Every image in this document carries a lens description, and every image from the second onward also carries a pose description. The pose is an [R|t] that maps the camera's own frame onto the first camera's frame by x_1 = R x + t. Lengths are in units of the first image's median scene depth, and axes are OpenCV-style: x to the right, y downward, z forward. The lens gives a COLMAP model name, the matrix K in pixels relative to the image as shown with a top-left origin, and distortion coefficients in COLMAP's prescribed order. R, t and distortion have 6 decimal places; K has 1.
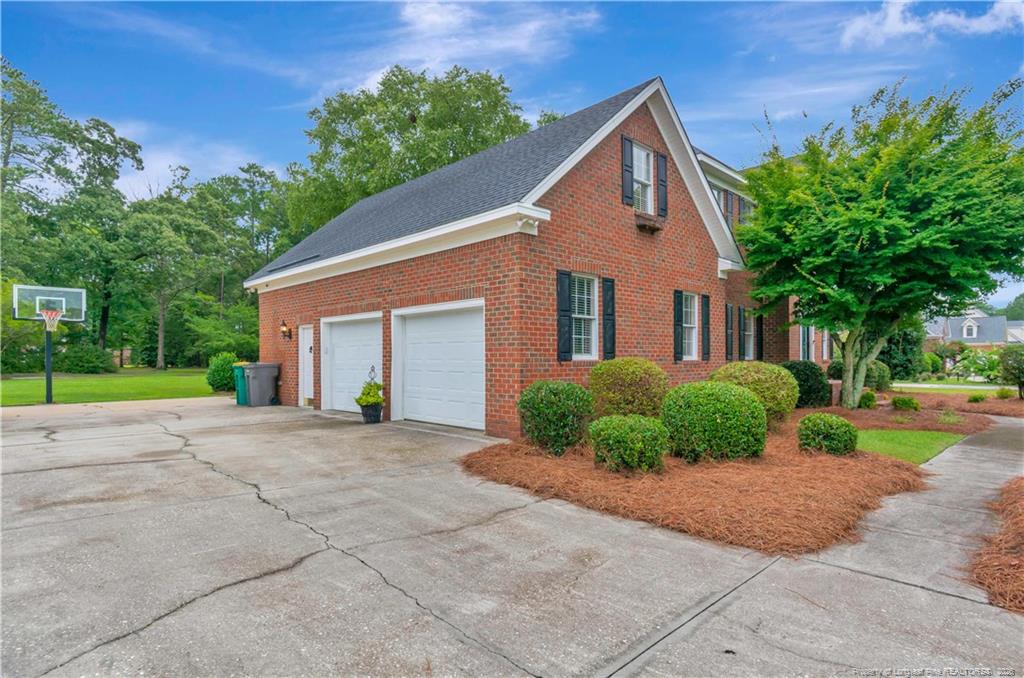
lens RADIAL K [[536.8, 0, 508.0], [0, 536.8, 357.4], [0, 0, 1]] dist [-0.003544, 0.000472]
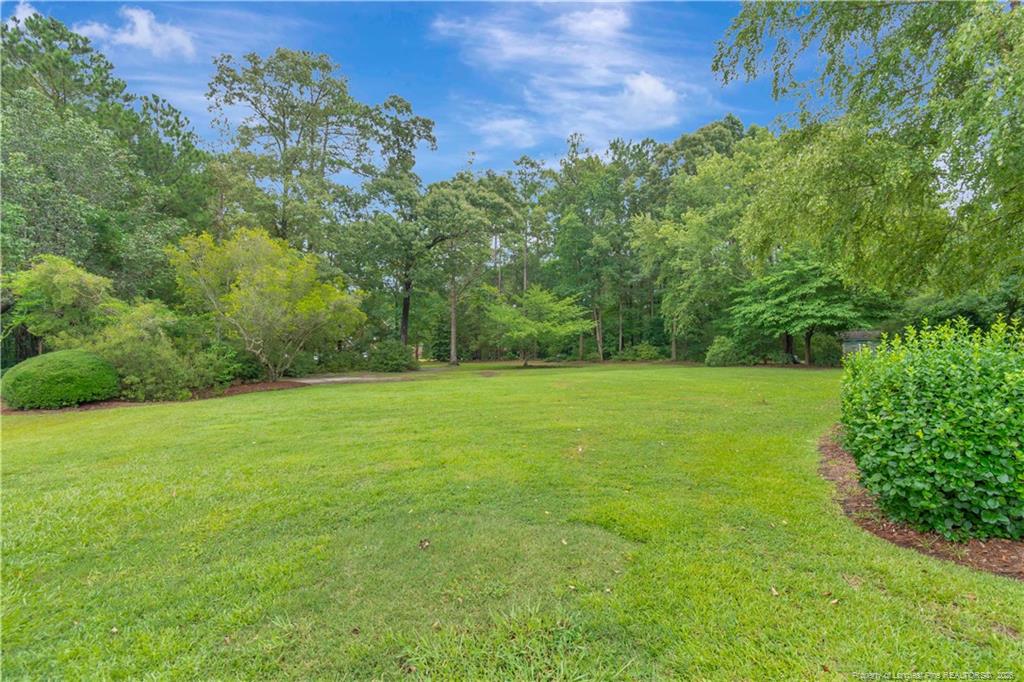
lens RADIAL K [[445.3, 0, 513.1], [0, 445.3, 337.5], [0, 0, 1]] dist [0.000798, 0.000021]
pose [[0.918978, -0.035630, -0.392695, -0.149002], [0.026757, 0.999248, -0.028048, -0.000696], [0.393399, 0.015268, 0.919241, 0.193282]]
